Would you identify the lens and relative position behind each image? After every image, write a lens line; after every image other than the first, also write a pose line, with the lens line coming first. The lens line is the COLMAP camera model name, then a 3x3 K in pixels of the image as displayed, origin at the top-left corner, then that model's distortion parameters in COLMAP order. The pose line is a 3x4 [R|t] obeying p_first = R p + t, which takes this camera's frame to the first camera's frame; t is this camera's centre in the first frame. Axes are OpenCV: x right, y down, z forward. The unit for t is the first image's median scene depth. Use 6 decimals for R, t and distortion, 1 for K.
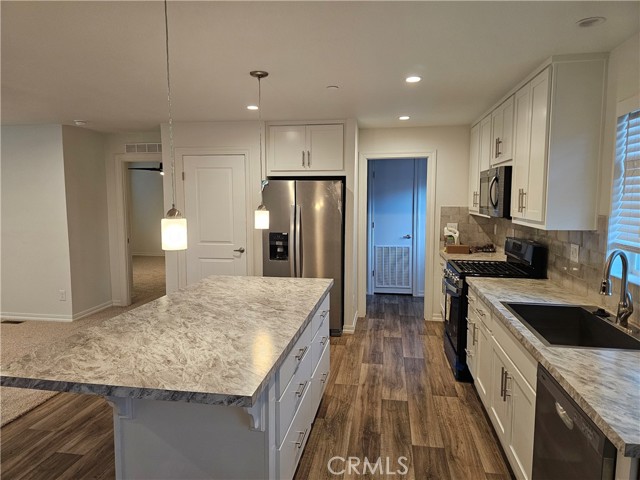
lens RADIAL K [[424.7, 0, 319.4], [0, 424.7, 235.7], [0, 0, 1]] dist [0.070933, -0.069326]
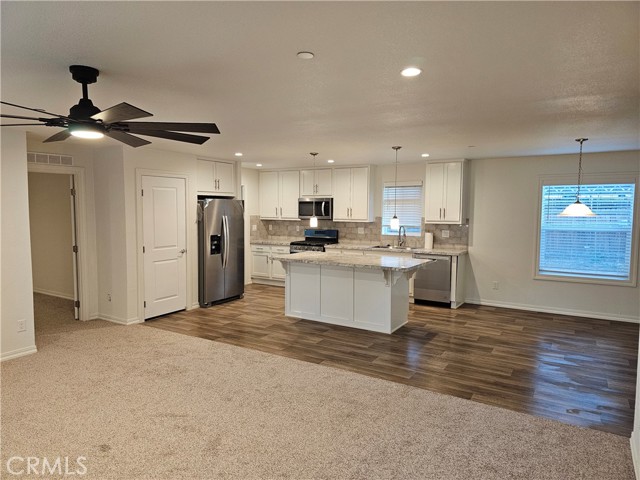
lens RADIAL K [[424.7, 0, 317.0], [0, 424.7, 238.7], [0, 0, 1]] dist [0.070933, -0.069326]
pose [[0.379790, -0.068321, 0.922546, -1.806409], [0.078639, 0.996044, 0.041390, -0.037912], [-0.921724, 0.056829, 0.383660, 0.173566]]
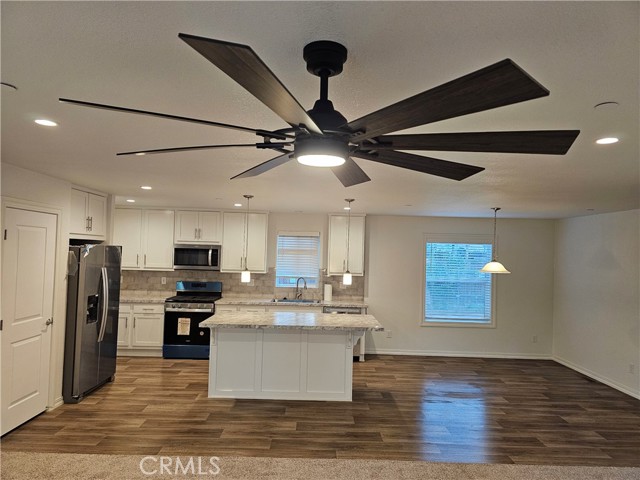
lens RADIAL K [[424.7, 0, 318.7], [0, 424.7, 242.0], [0, 0, 1]] dist [0.070933, -0.069326]
pose [[-0.166094, 0.021447, 0.985877, -1.681179], [0.060472, 0.998103, -0.011525, -0.125310], [-0.984254, 0.057704, -0.167076, 0.873368]]
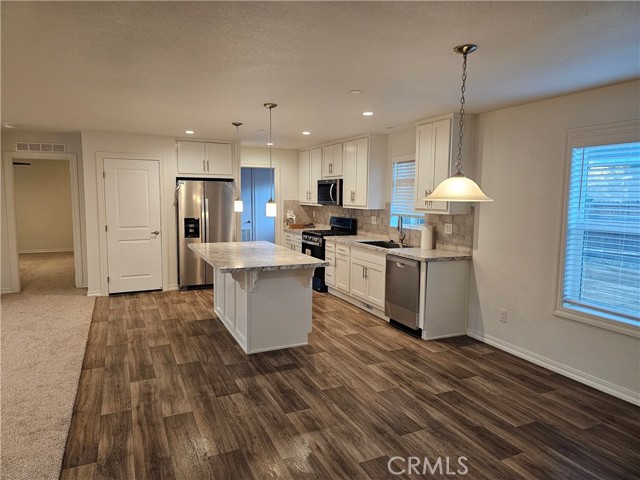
lens RADIAL K [[424.7, 0, 316.5], [0, 424.7, 238.0], [0, 0, 1]] dist [0.070933, -0.069326]
pose [[0.830374, -0.050645, 0.554900, -0.748708], [0.041541, 0.998716, 0.028987, 0.048050], [-0.555656, -0.001018, 0.831412, -0.560349]]
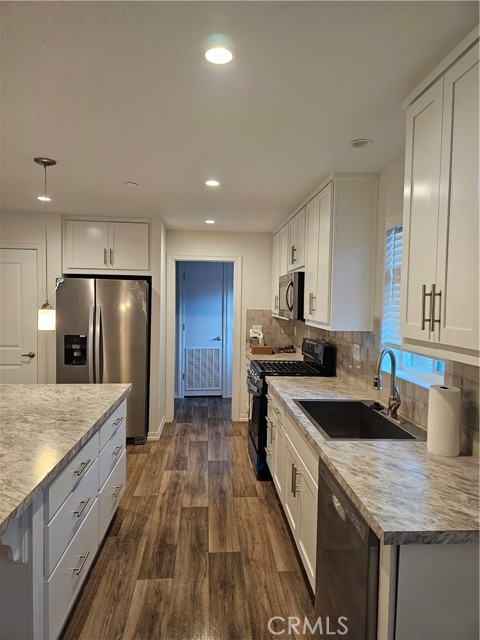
lens RADIAL K [[424.7, 0, 243.7], [0, 424.7, 320.0], [0, 0, 1]] dist [0.070933, -0.069326]
pose [[0.969093, 0.005157, 0.246643, 0.038393], [0.005564, 0.999070, -0.042752, 0.002904], [-0.246634, 0.042803, 0.968163, 0.013822]]
